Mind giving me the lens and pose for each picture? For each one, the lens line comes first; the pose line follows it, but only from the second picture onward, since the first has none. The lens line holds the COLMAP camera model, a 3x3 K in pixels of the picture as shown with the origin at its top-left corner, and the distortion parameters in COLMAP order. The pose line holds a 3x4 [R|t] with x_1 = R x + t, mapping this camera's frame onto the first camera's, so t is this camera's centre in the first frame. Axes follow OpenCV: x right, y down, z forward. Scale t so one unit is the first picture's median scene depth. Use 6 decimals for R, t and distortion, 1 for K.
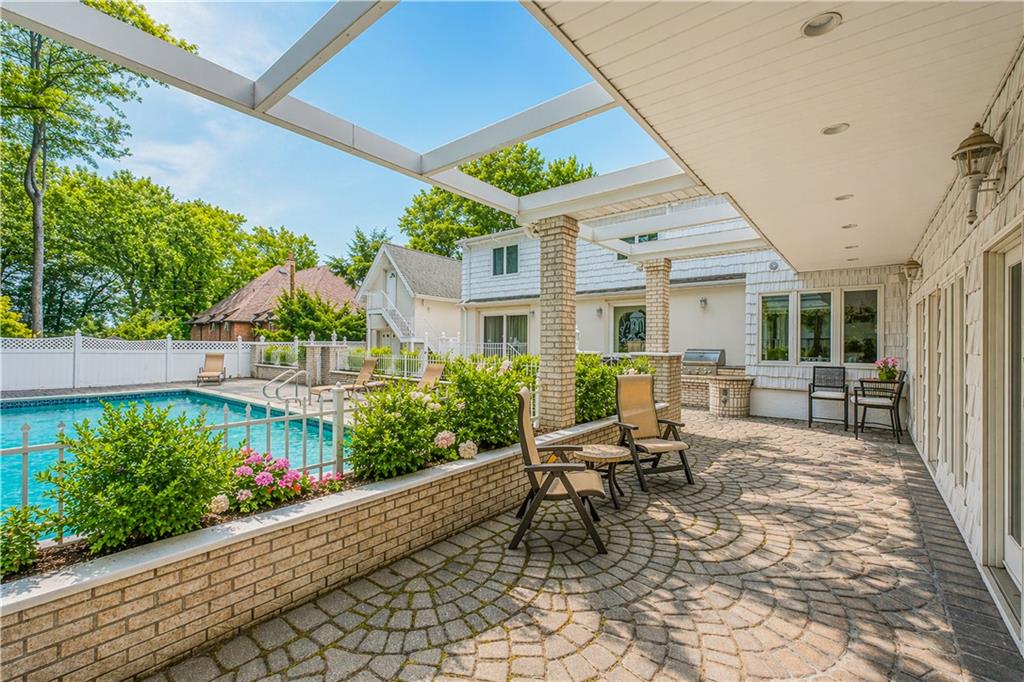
lens RADIAL K [[437.4, 0, 510.7], [0, 437.4, 338.6], [0, 0, 1]] dist [-0.011363, 0.001642]
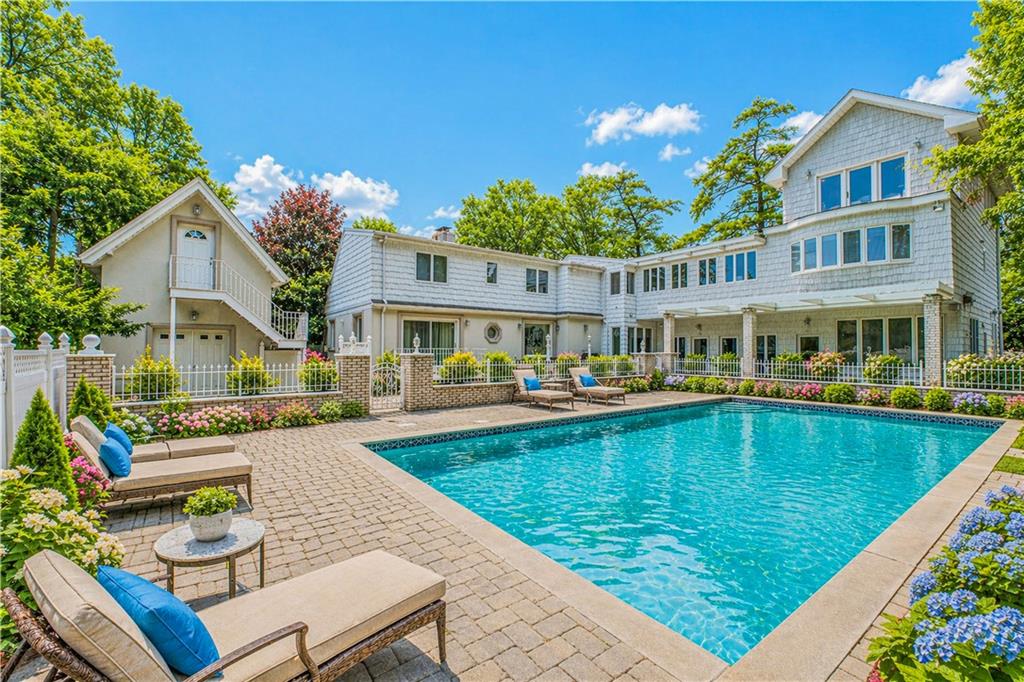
lens RADIAL K [[437.4, 0, 511.0], [0, 437.4, 346.4], [0, 0, 1]] dist [-0.011363, 0.001642]
pose [[0.259218, 0.025071, 0.965493, -0.967649], [-0.003788, 0.999682, -0.024941, 0.030197], [-0.965811, 0.002808, 0.259231, 0.566819]]
